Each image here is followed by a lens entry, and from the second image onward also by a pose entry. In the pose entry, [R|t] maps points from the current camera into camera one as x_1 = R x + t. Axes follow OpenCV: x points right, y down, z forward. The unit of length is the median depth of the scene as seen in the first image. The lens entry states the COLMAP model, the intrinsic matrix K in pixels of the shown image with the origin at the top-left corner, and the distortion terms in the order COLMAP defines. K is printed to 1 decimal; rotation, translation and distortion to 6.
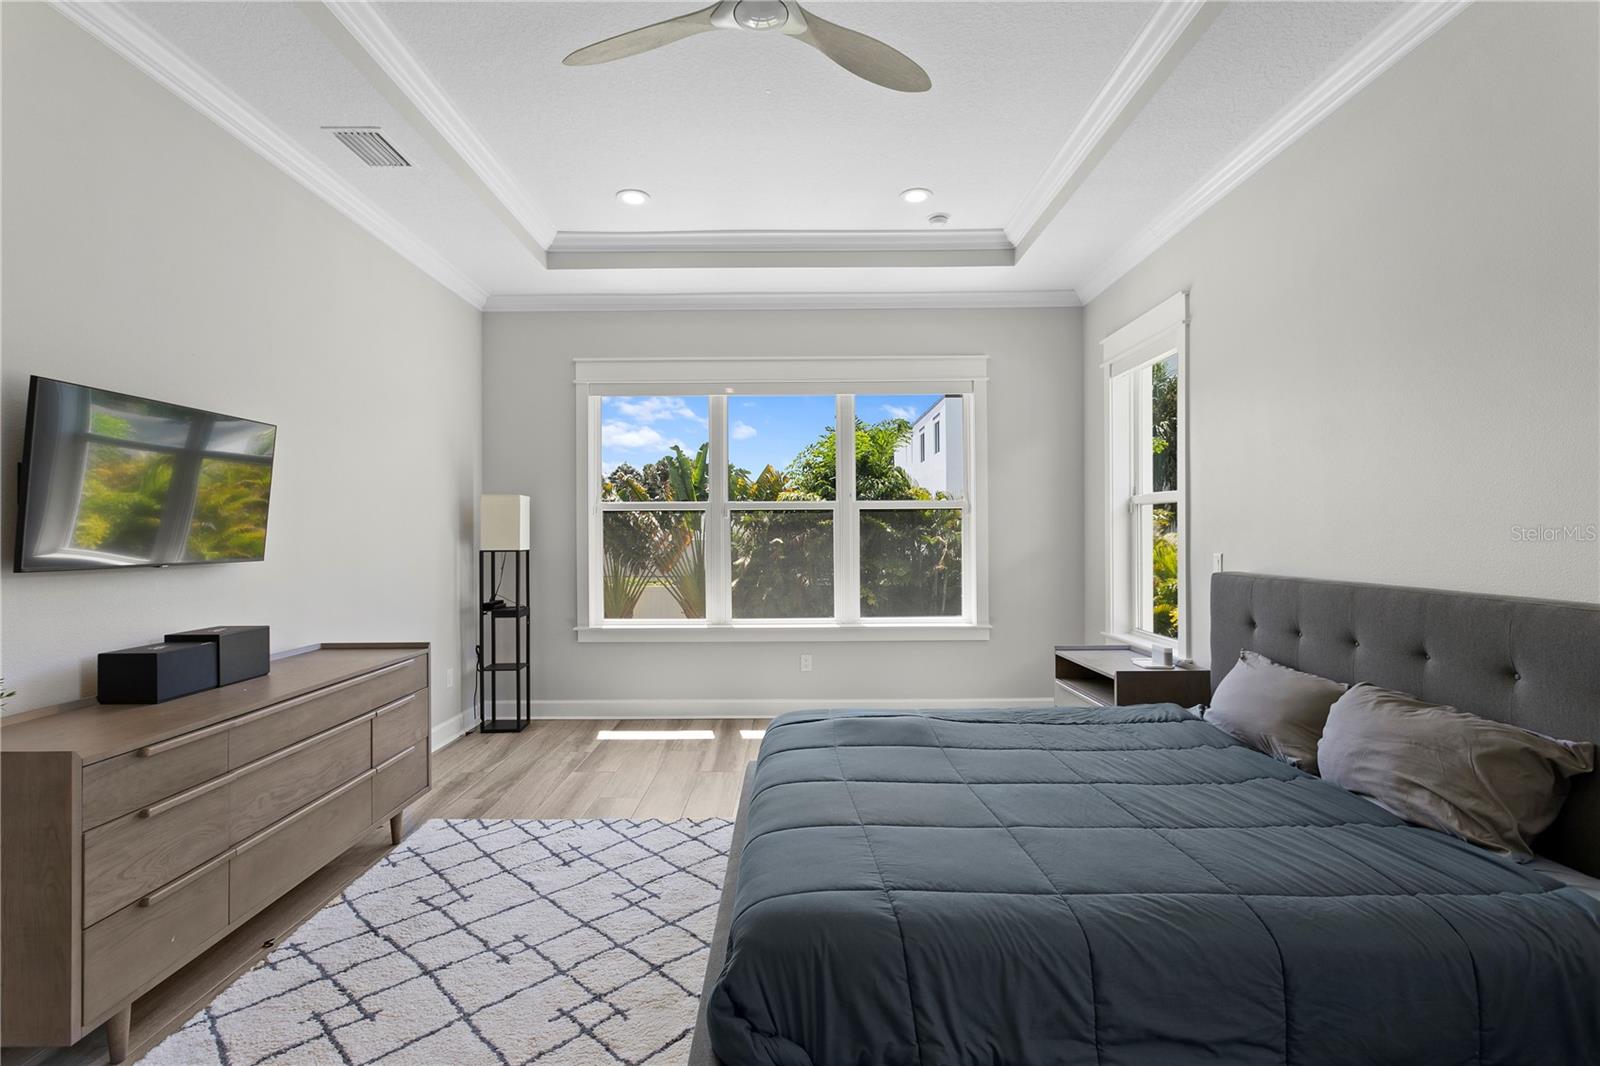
lens RADIAL K [[750.9, 0, 800.1], [0, 750.9, 528.2], [0, 0, 1]] dist [0.002773, 0.000531]
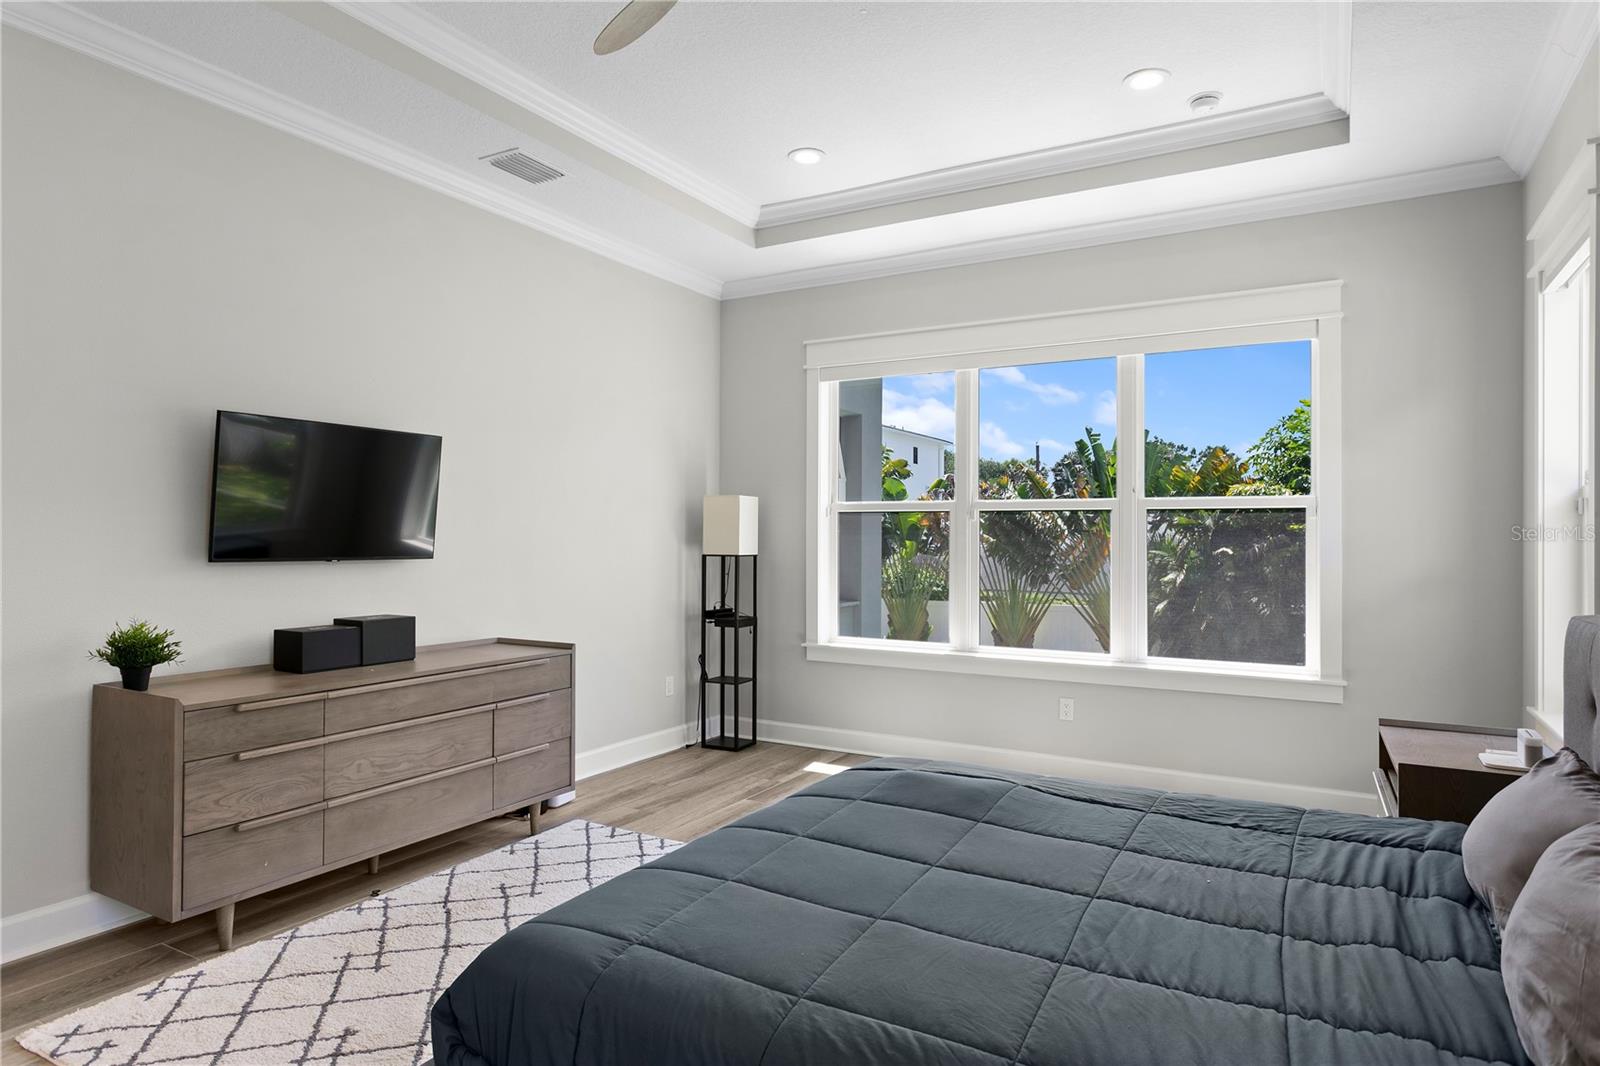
lens RADIAL K [[927.3, 0, 796.5], [0, 927.3, 527.7], [0, 0, 1]] dist [-0.004886, 0.008502]
pose [[0.867951, 0.005868, -0.496614, 0.373686], [-0.008162, 0.999964, -0.002450, -0.003272], [0.496582, 0.006180, 0.867968, 0.064631]]
